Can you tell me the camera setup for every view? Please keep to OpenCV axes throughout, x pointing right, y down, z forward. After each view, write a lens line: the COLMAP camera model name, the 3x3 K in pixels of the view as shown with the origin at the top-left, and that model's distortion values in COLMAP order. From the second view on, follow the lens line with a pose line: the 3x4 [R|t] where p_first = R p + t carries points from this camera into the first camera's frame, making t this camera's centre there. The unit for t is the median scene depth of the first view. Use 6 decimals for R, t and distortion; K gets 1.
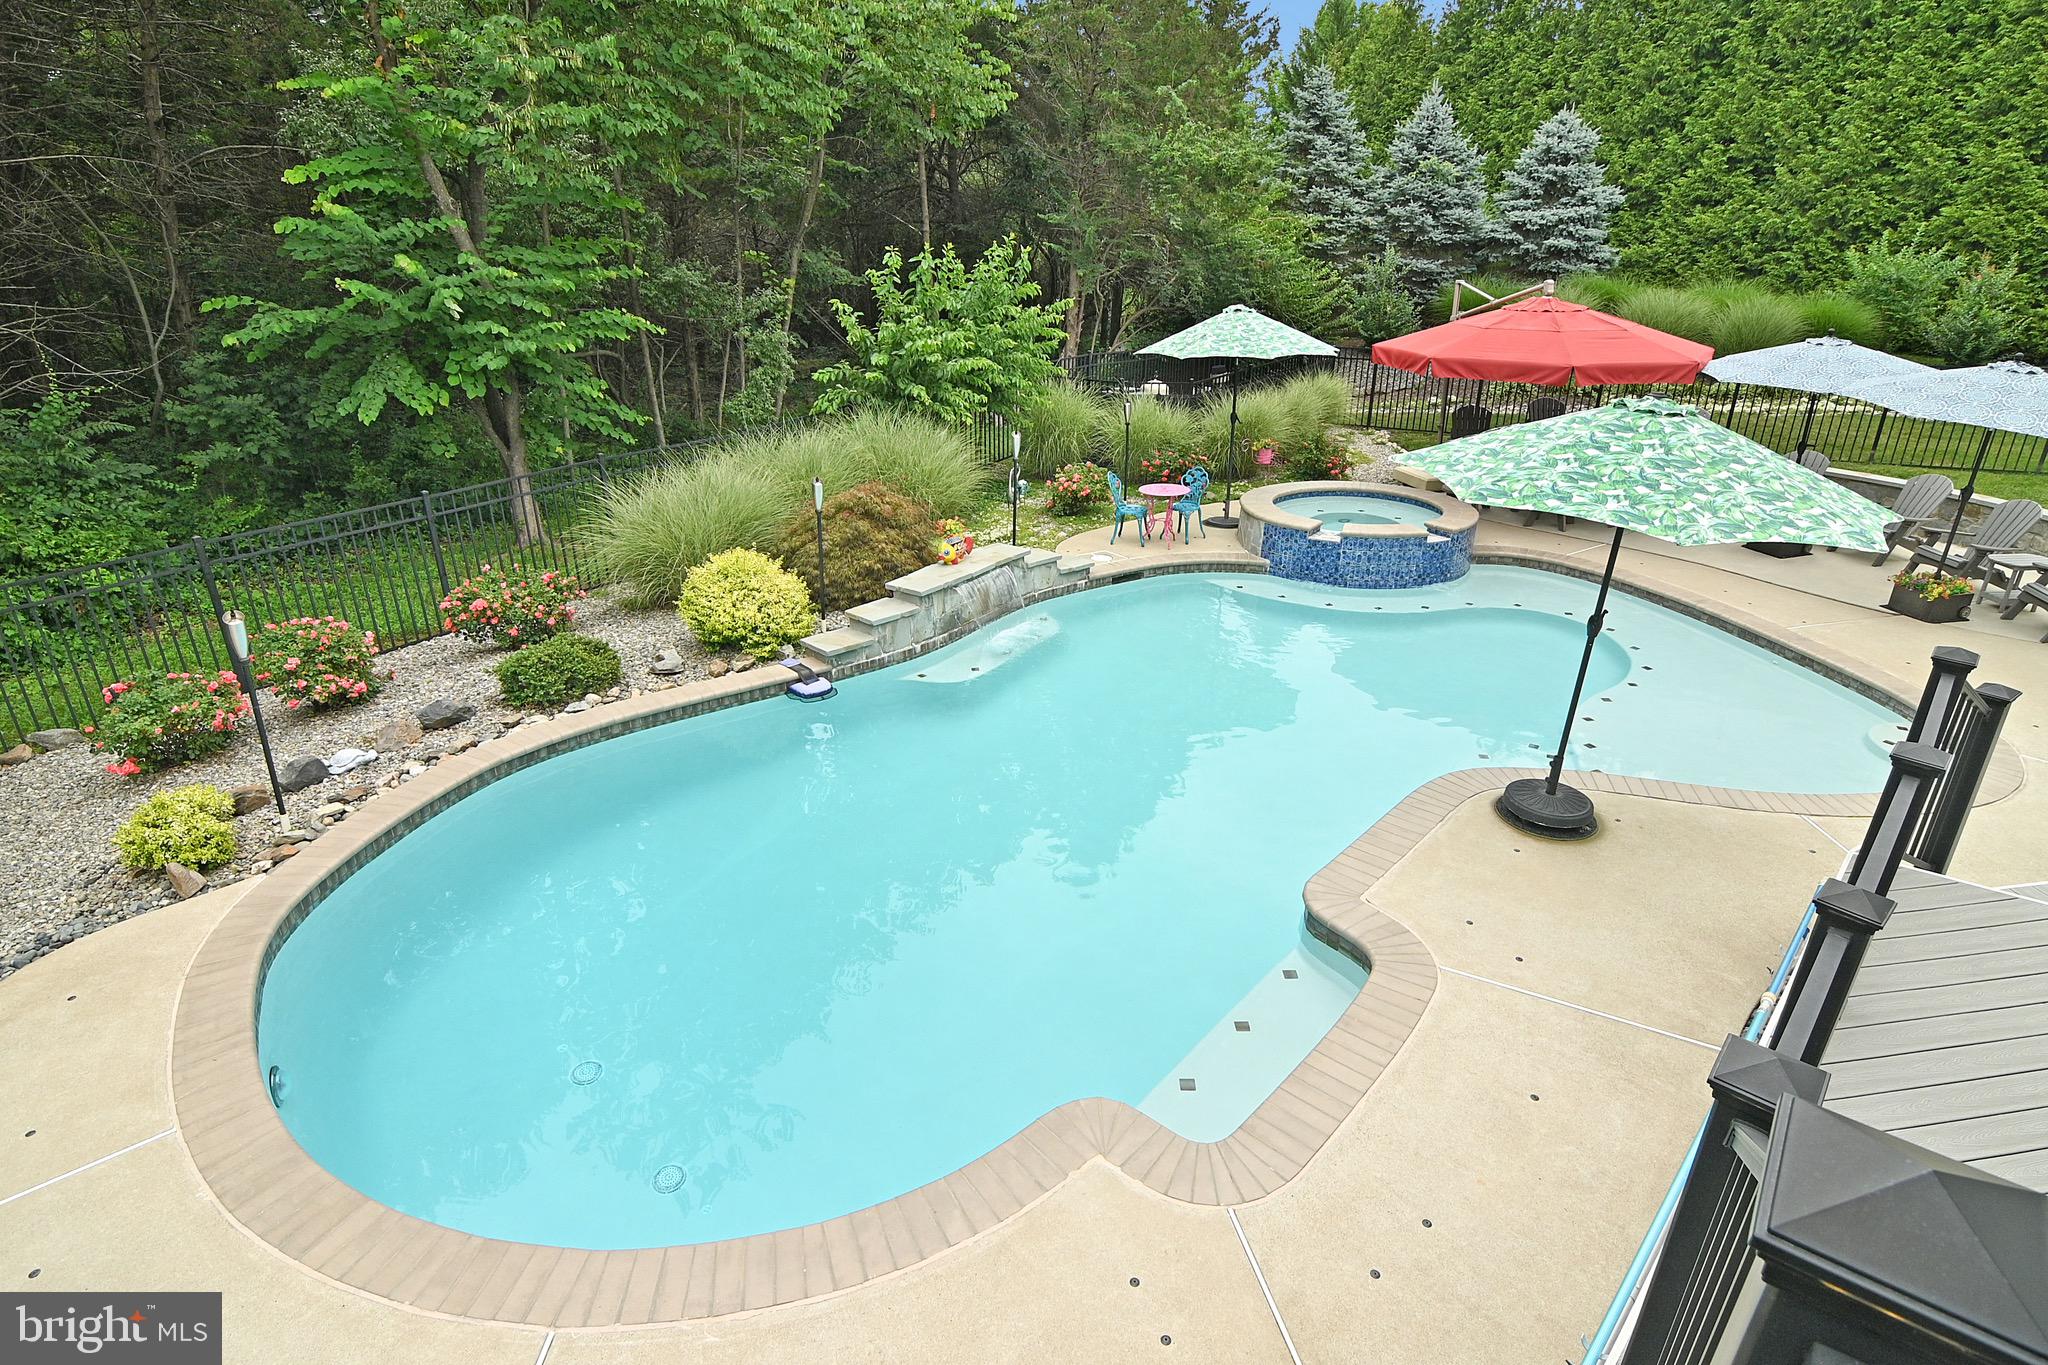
lens RADIAL K [[1045.6, 0, 1035.3], [0, 1045.6, 685.5], [0, 0, 1]] dist [-0.010582, -0.005768]
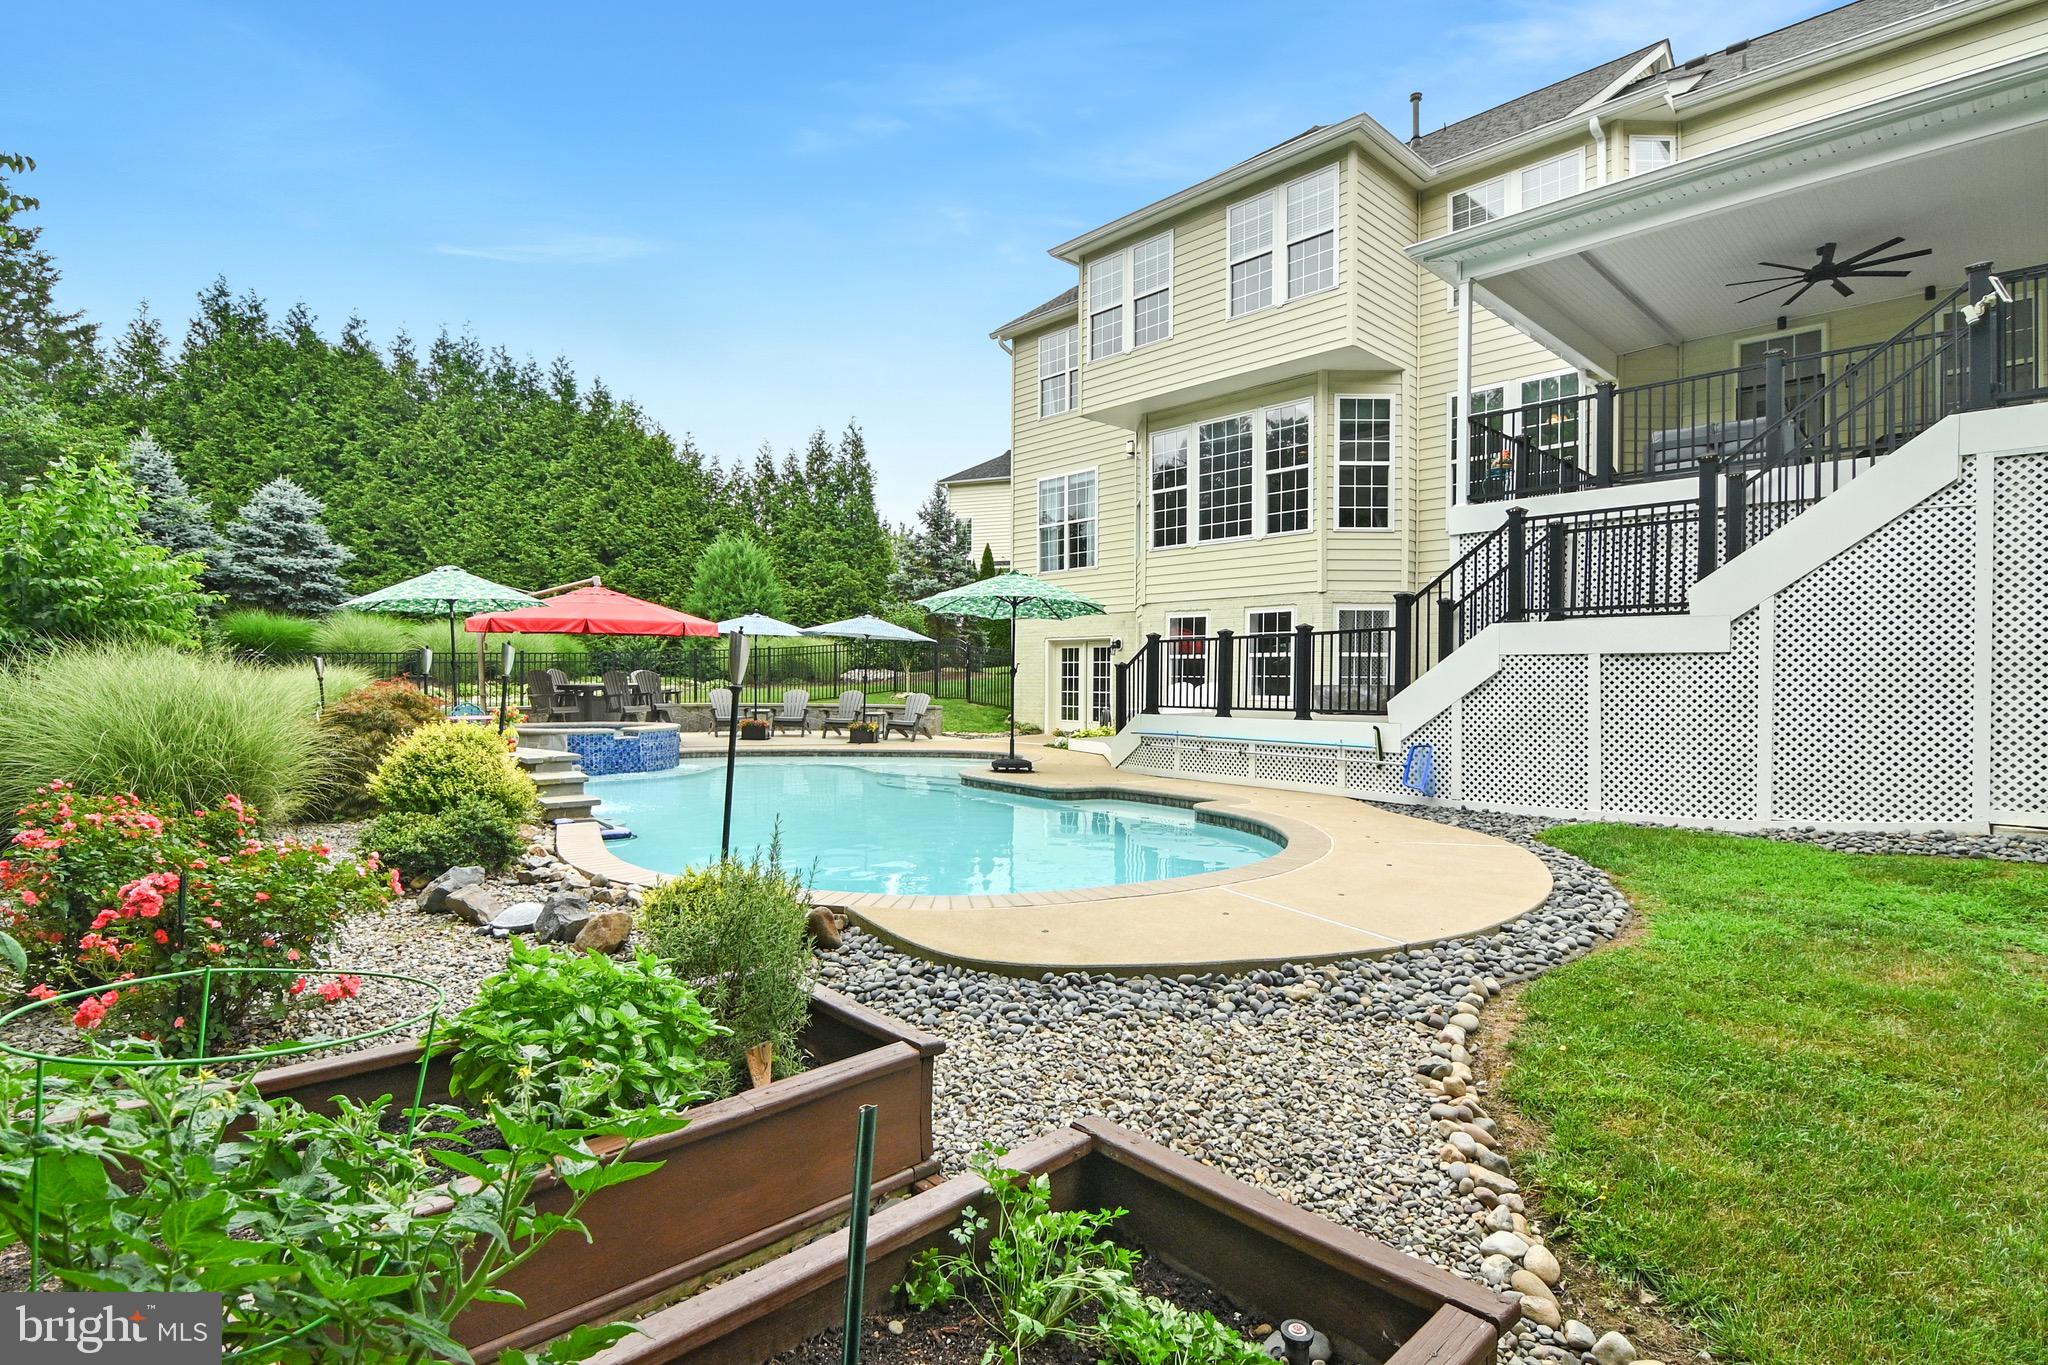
lens RADIAL K [[987.4, 0, 1030.4], [0, 987.4, 692.4], [0, 0, 1]] dist [-0.008736, -0.008212]
pose [[0.183743, -0.012230, 0.982898, -0.394542], [0.377036, 0.924319, -0.058982, 0.031277], [-0.907790, 0.381425, 0.174448, 0.164630]]
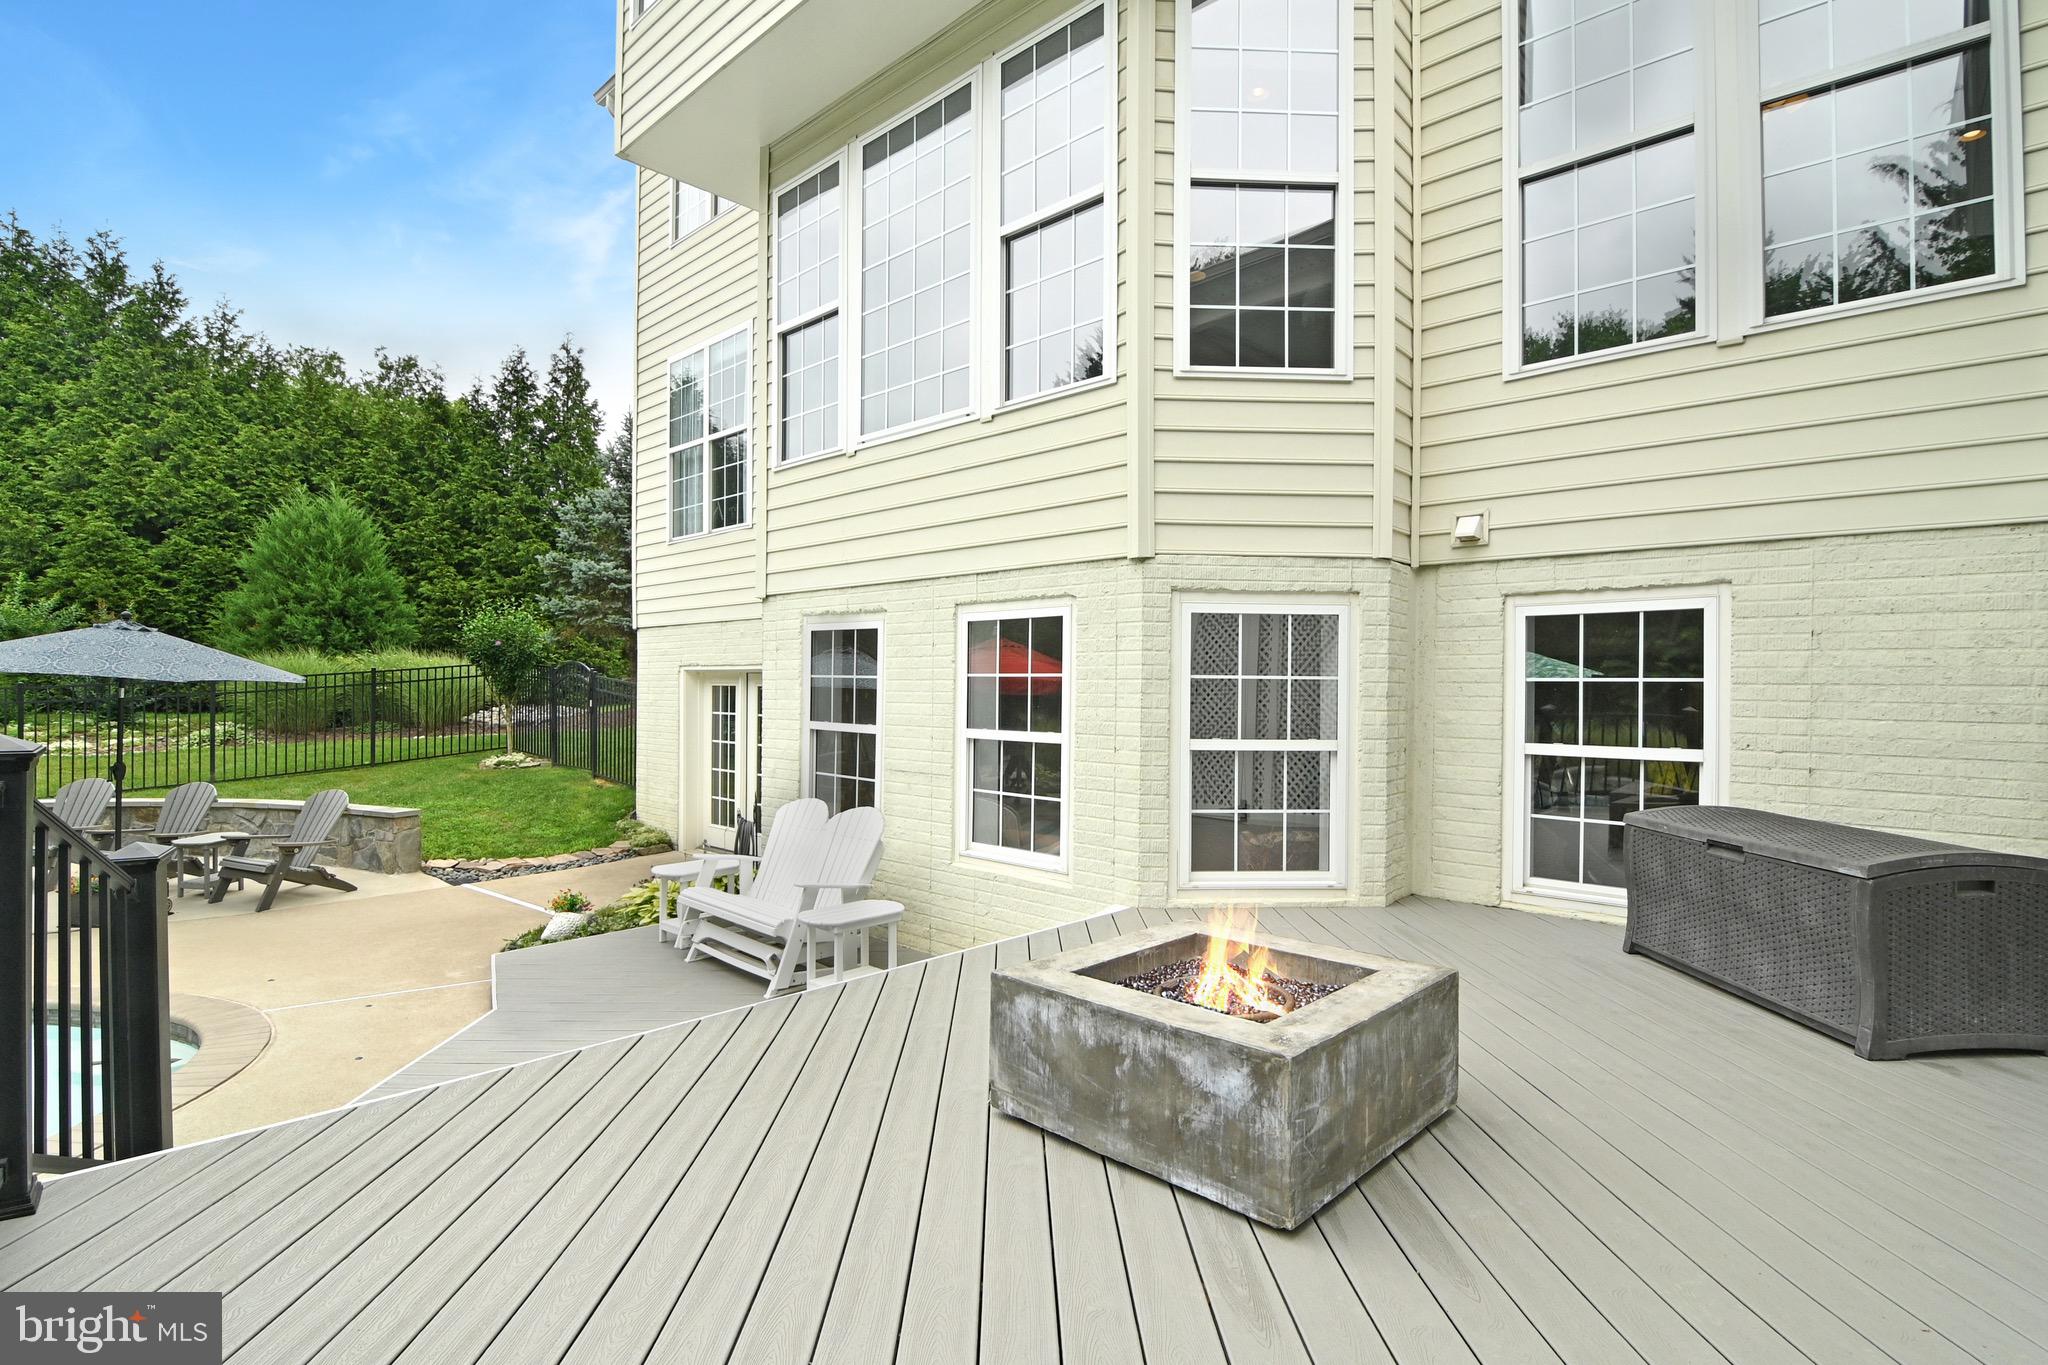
lens RADIAL K [[987.4, 0, 1034.9], [0, 987.4, 691.1], [0, 0, 1]] dist [-0.008736, -0.008212]
pose [[0.122764, -0.006760, 0.992413, 0.085860], [0.380266, 0.923979, -0.040746, 0.031181], [-0.916694, 0.382383, 0.116001, 0.081416]]
